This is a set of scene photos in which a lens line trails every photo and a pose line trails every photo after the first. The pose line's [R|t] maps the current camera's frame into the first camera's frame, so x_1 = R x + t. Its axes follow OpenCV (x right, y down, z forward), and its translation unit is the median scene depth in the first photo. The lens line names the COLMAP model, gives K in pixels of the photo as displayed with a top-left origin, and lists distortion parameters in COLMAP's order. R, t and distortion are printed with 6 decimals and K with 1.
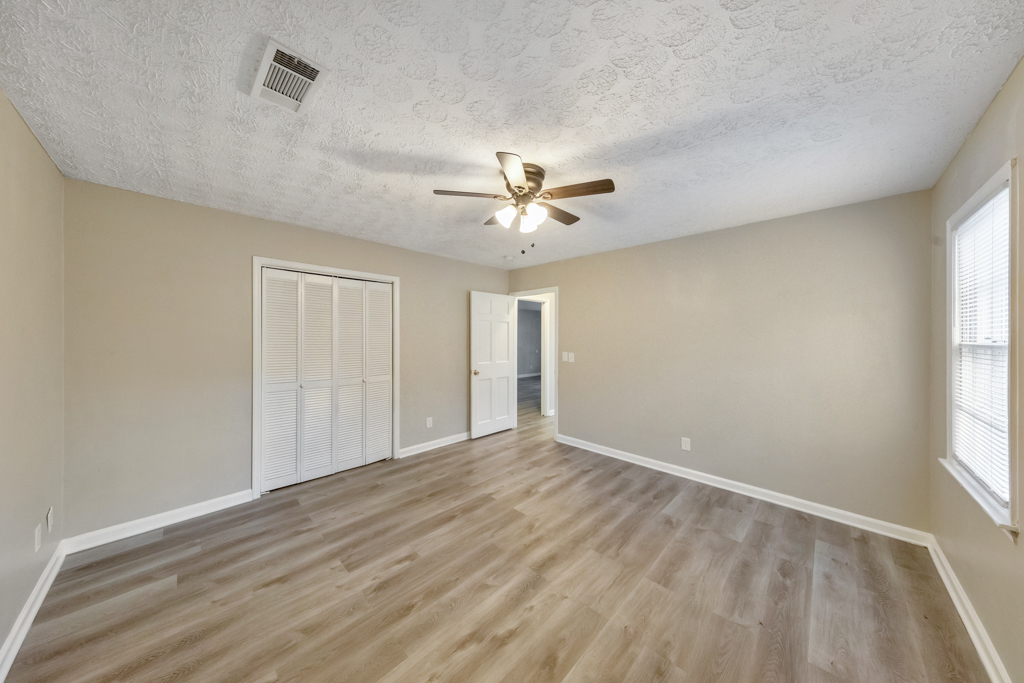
lens RADIAL K [[325.8, 0, 513.3], [0, 325.8, 338.2], [0, 0, 1]] dist [0.010860, -0.000031]
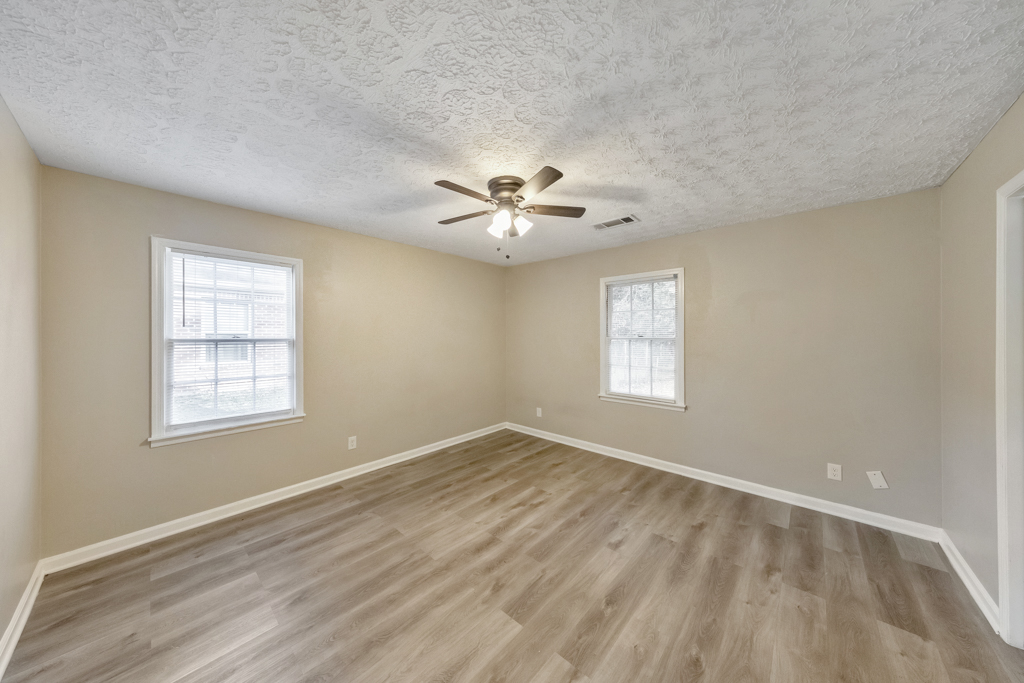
lens RADIAL K [[325.8, 0, 513.3], [0, 325.8, 338.2], [0, 0, 1]] dist [0.010860, -0.000031]
pose [[-0.999186, -0.003838, -0.040160, 0.056773], [-0.004293, 0.999928, 0.011243, -0.008197], [0.040114, 0.011406, -0.999130, 2.080103]]
